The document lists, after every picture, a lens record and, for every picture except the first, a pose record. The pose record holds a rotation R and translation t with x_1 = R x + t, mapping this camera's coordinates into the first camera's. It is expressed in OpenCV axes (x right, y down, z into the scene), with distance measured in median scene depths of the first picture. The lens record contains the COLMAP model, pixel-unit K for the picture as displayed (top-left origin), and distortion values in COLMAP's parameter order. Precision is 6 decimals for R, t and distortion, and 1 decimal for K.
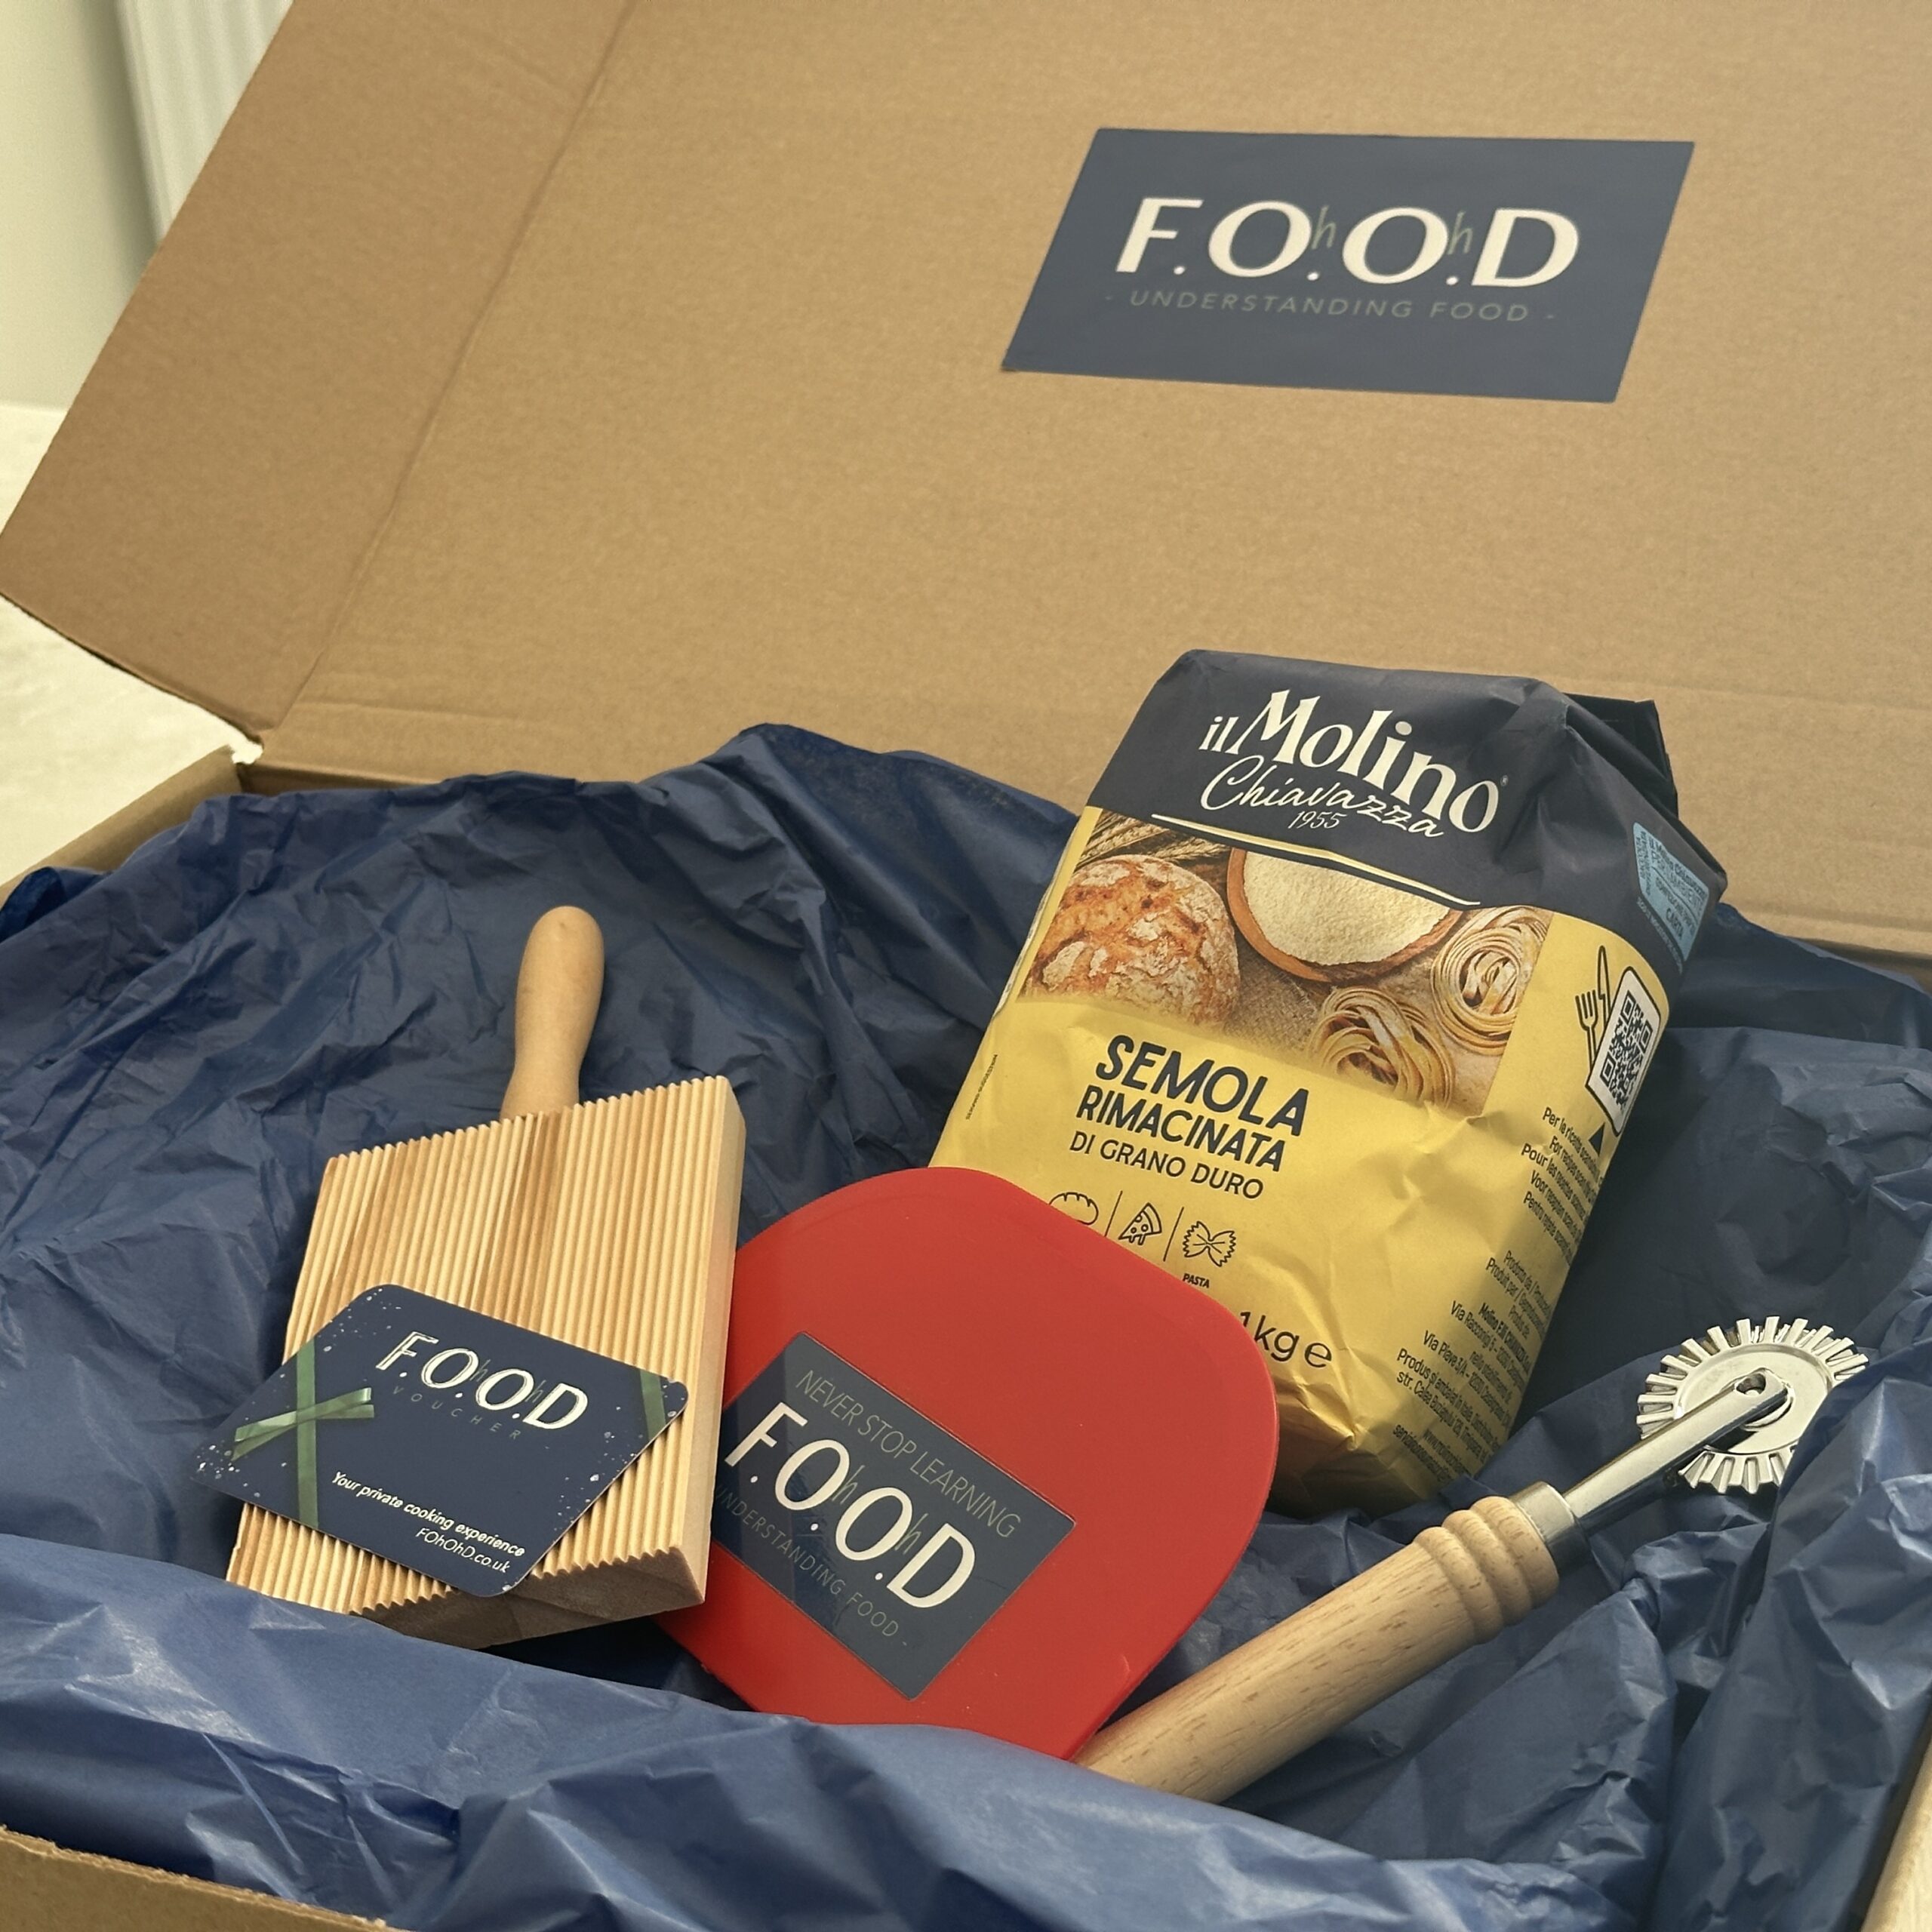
lens RADIAL K [[3628.3, 0, 912.3], [0, 3628.3, 861.1], [0, 0, 1]] dist [0.166176, -0.255896]
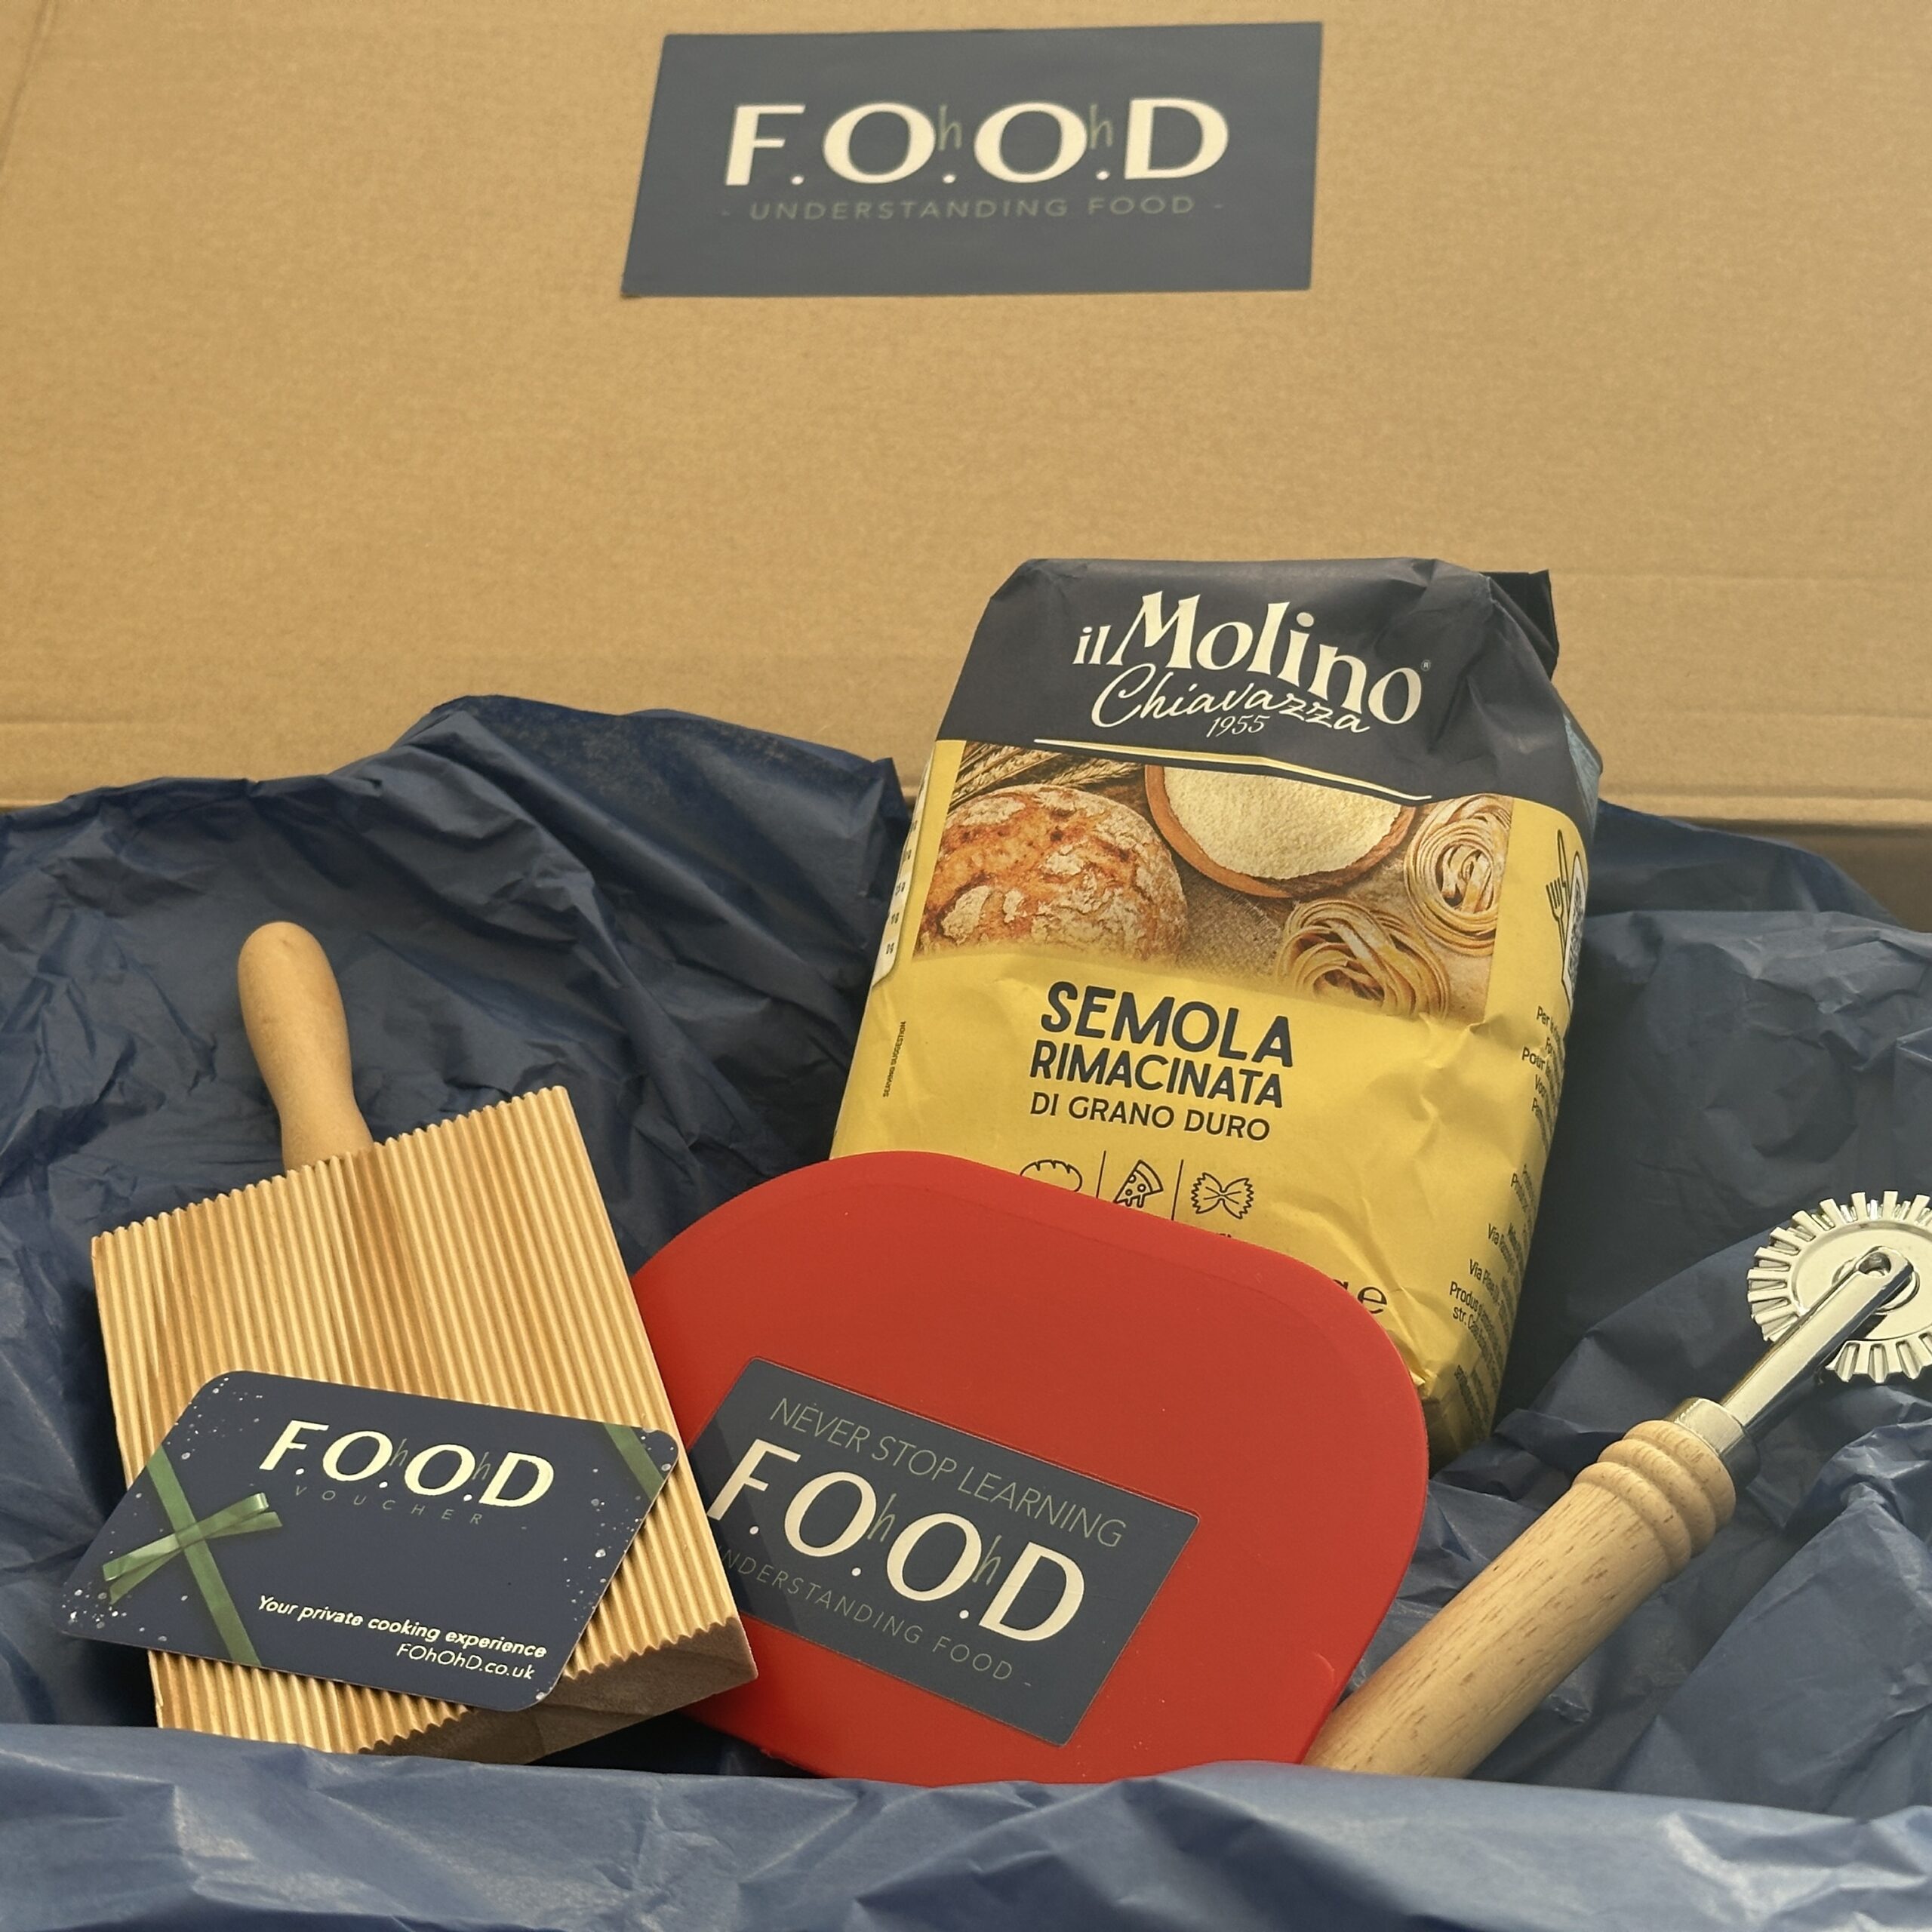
lens RADIAL K [[3628.3, 0, 912.3], [0, 3628.3, 861.1], [0, 0, 1]] dist [0.166176, -0.255896]
pose [[0.955085, -0.093812, 0.281090, -0.221489], [0.097353, 0.995249, 0.001375, 0.013166], [-0.279884, 0.026052, 0.959680, 0.145251]]
